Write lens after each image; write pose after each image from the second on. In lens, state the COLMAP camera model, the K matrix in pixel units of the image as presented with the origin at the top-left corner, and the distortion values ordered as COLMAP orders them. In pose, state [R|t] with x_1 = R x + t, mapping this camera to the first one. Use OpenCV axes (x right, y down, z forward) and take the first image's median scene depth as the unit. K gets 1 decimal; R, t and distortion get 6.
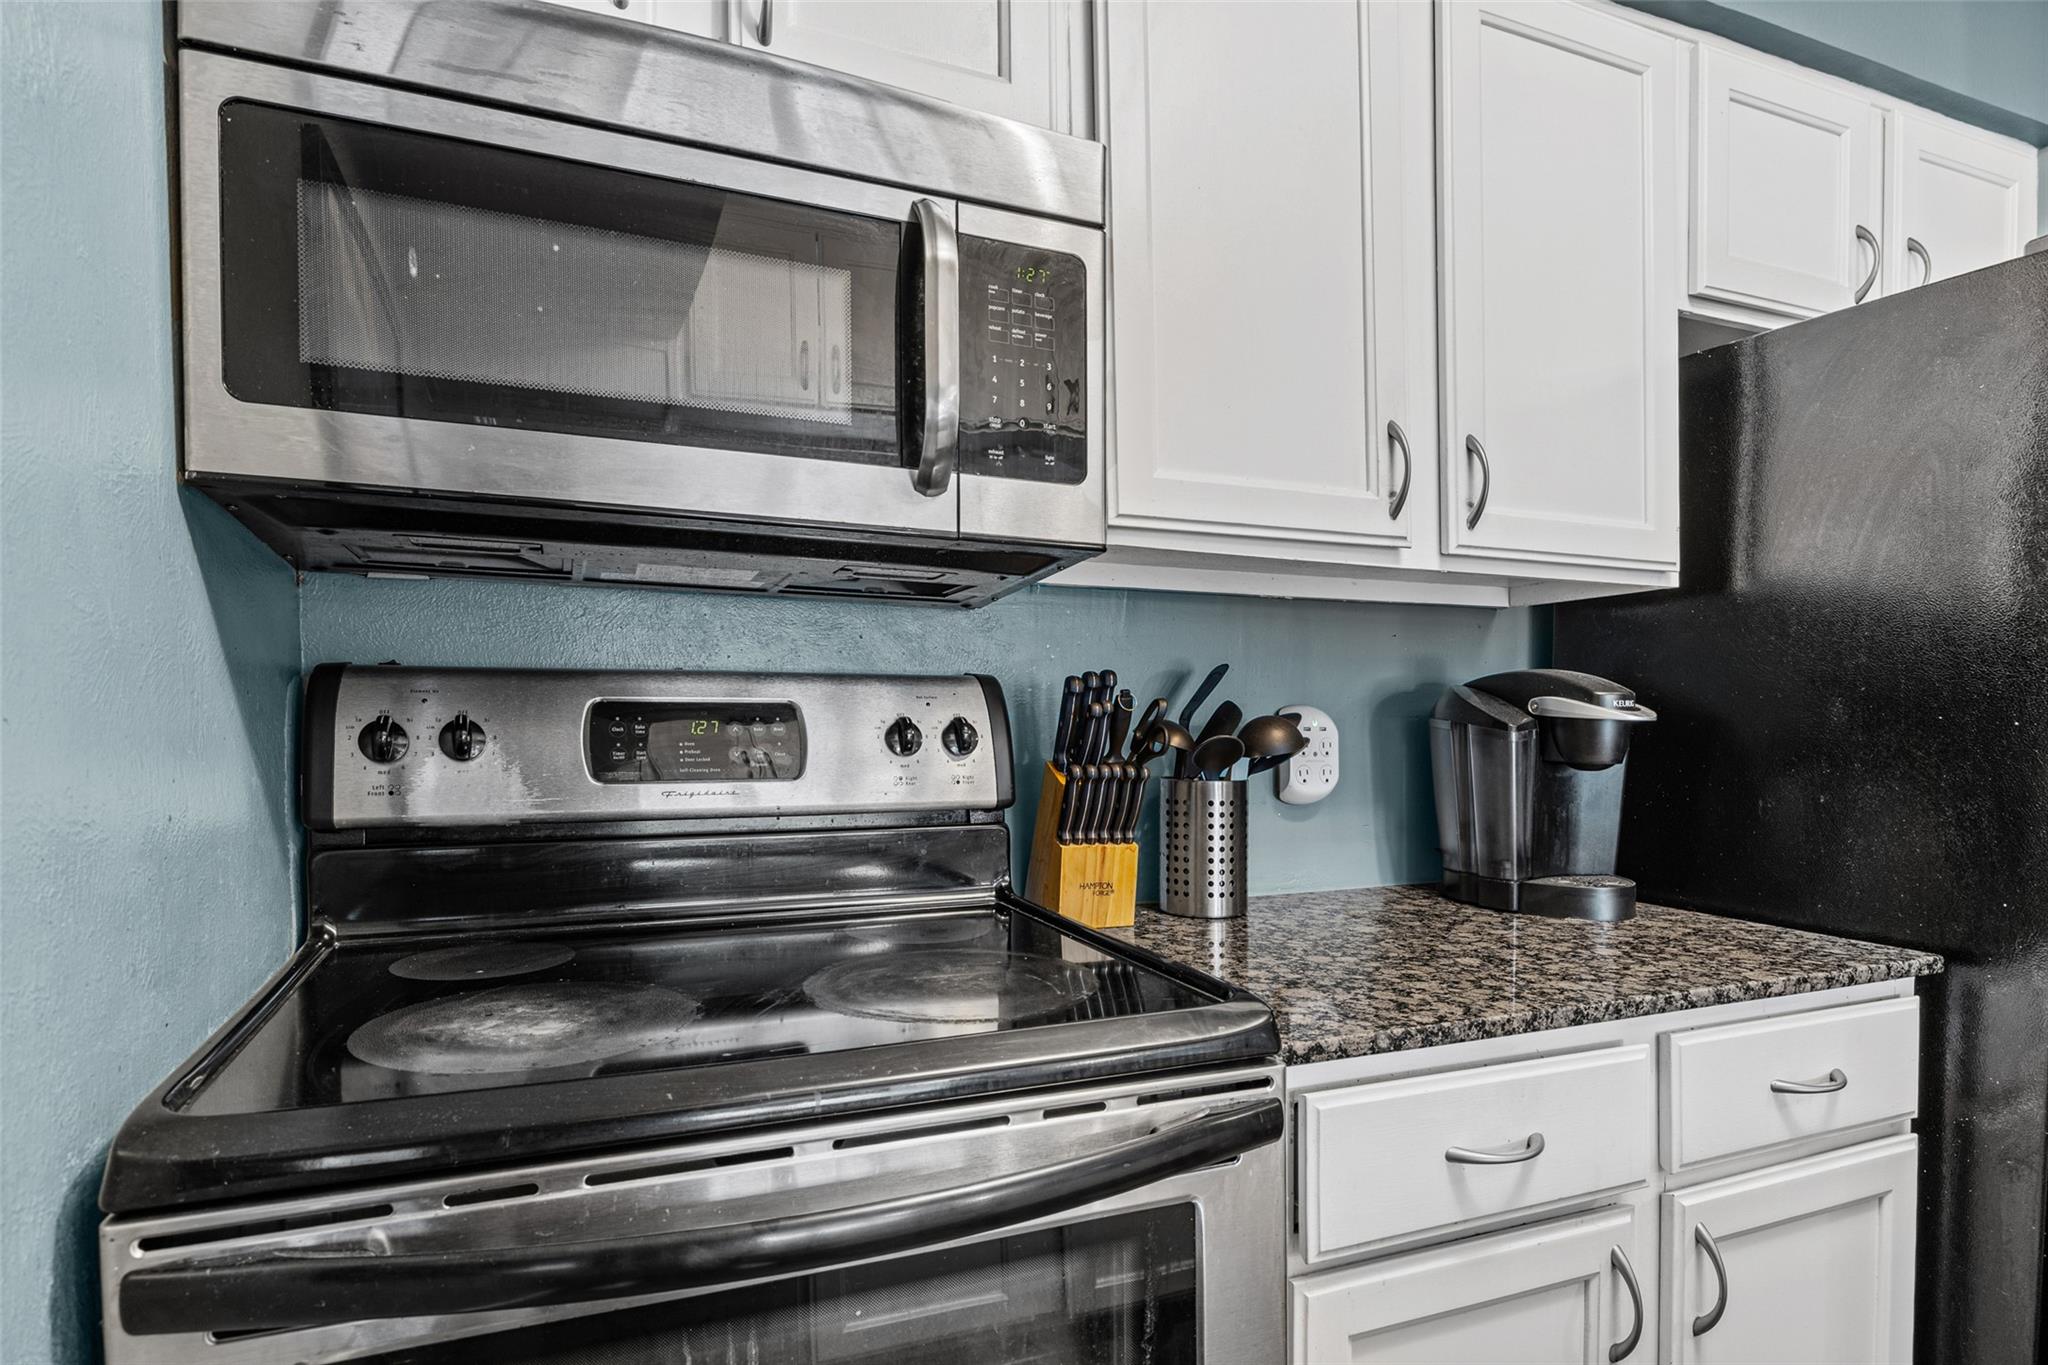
lens RADIAL K [[1203.3, 0, 1052.6], [0, 1203.3, 722.8], [0, 0, 1]] dist [0.045028, 0.000643]
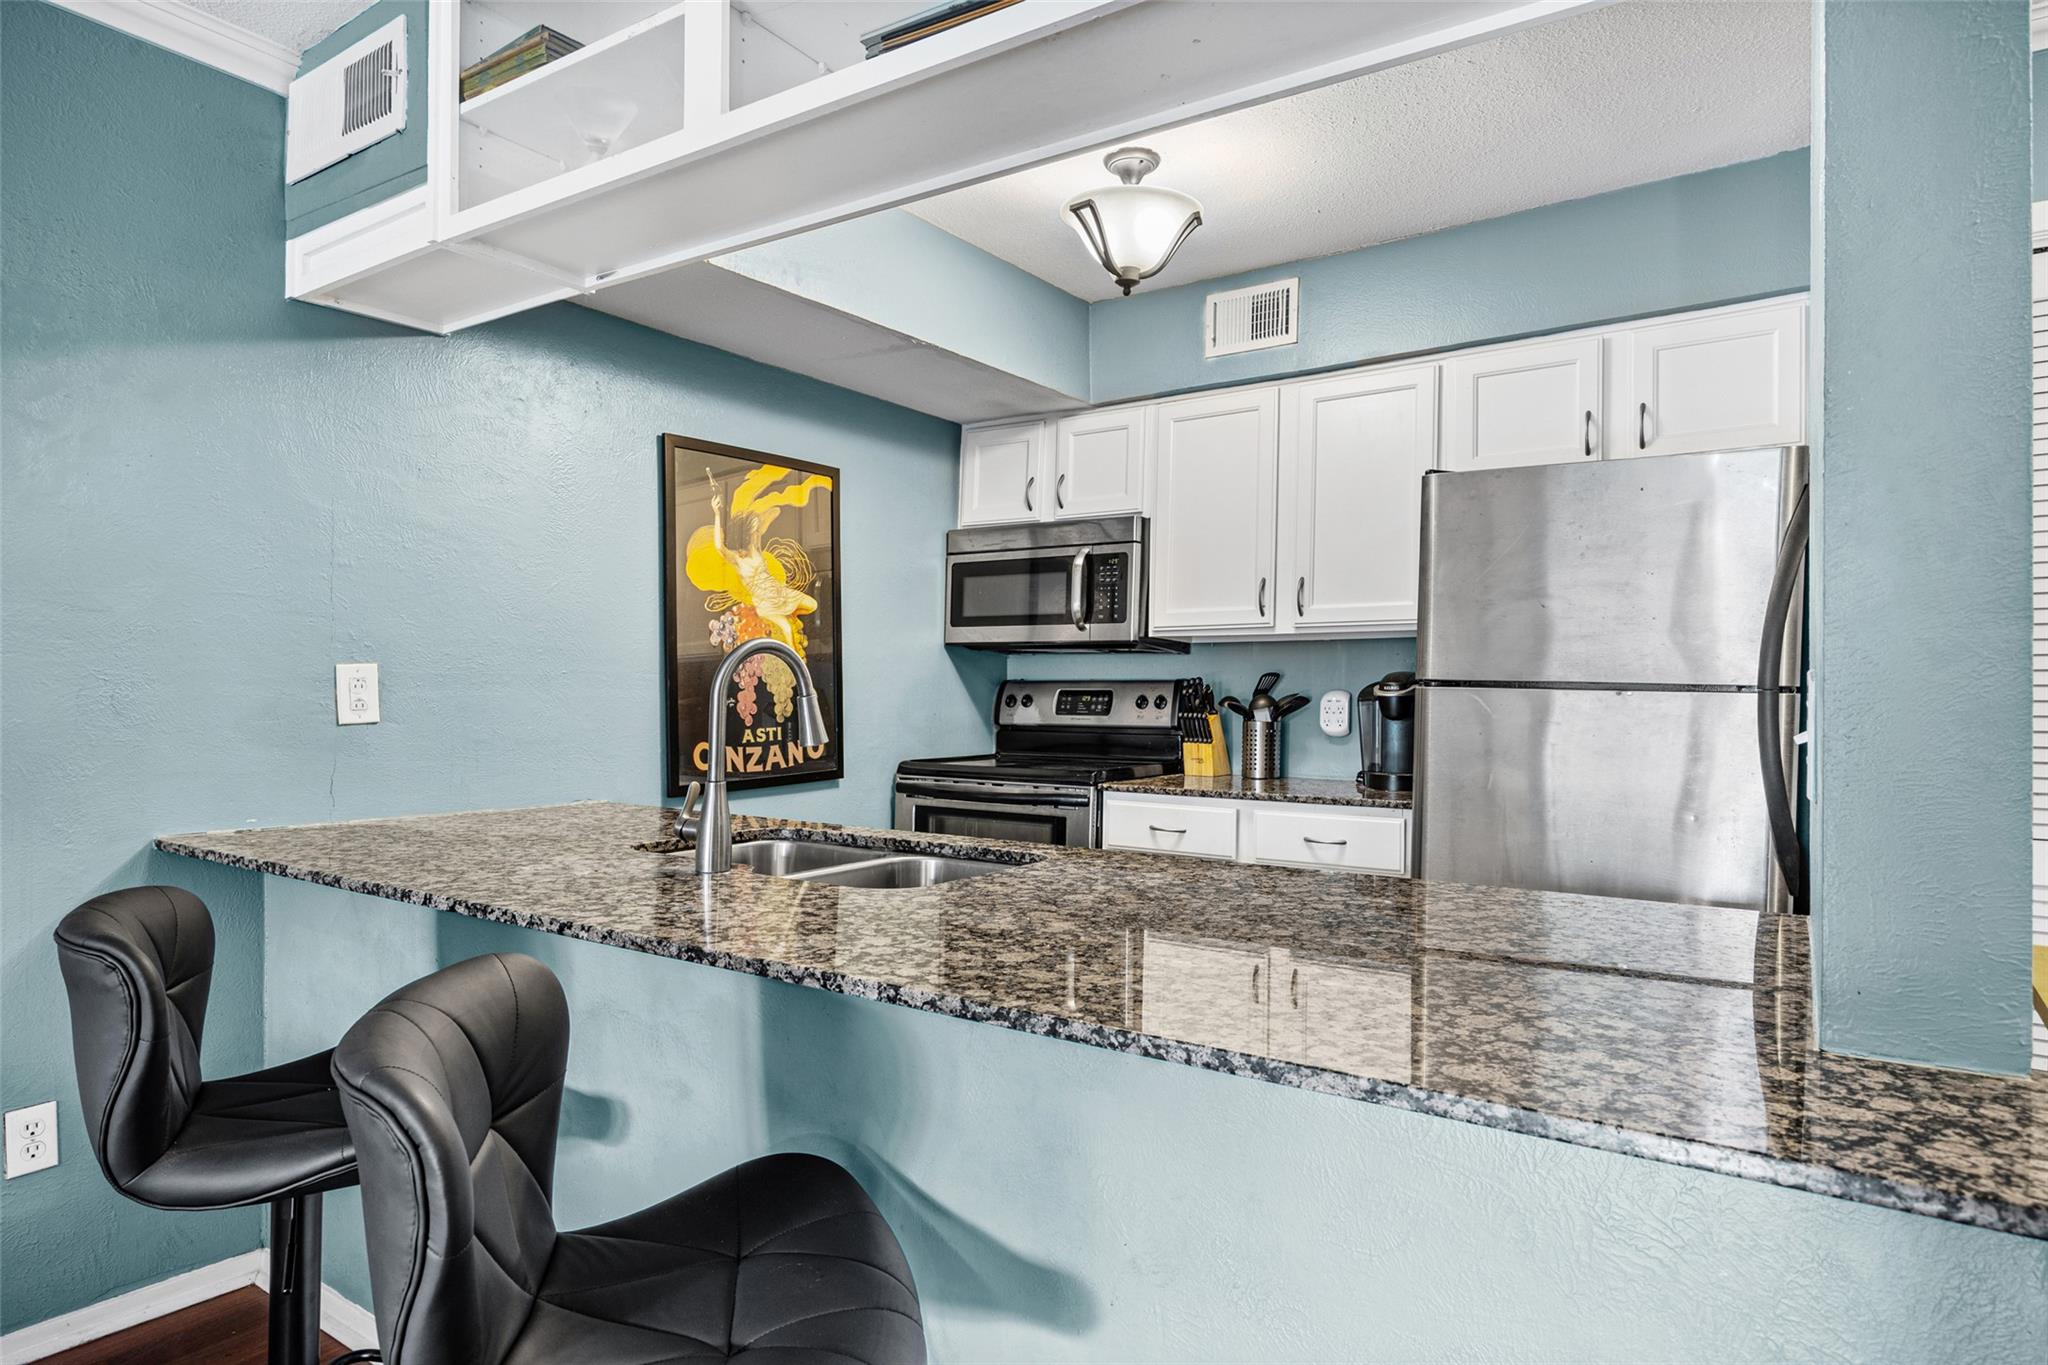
lens RADIAL K [[1162.7, 0, 1027.2], [0, 1162.7, 676.7], [0, 0, 1]] dist [0.001920, 0.000115]
pose [[0.520893, -0.016942, -0.853454, 2.346947], [-0.009573, 0.999624, -0.025686, 0.027888], [0.853568, 0.021550, 0.520535, -0.762280]]
